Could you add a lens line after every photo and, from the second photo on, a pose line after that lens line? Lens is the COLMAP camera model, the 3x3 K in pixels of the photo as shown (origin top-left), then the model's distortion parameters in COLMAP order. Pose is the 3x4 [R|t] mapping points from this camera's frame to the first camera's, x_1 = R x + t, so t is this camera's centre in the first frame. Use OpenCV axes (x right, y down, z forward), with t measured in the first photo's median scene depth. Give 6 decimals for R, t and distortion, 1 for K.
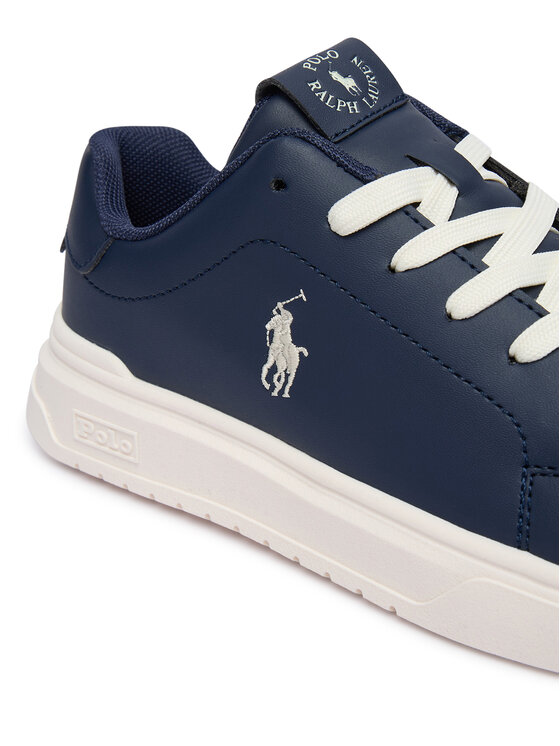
lens RADIAL K [[1154.5, 0, 272.7], [0, 1154.5, 373.6], [0, 0, 1]] dist [0.006665, 0.000000]
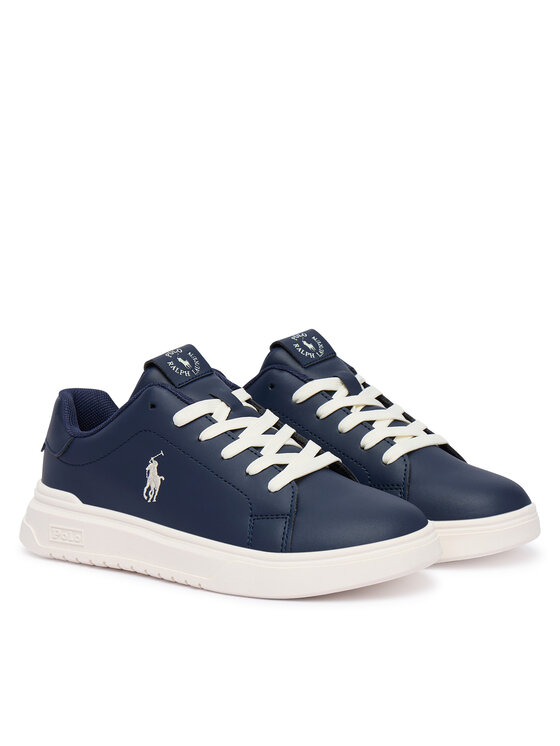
lens RADIAL K [[2195.4, 0, 285.3], [0, 2195.4, 371.9], [0, 0, 1]] dist [-1.698721, 0.000000]
pose [[0.999085, 0.024549, 0.035027, 0.109869], [-0.014391, 0.964085, -0.265203, 0.875986], [-0.040279, 0.264456, 0.963556, -3.050935]]
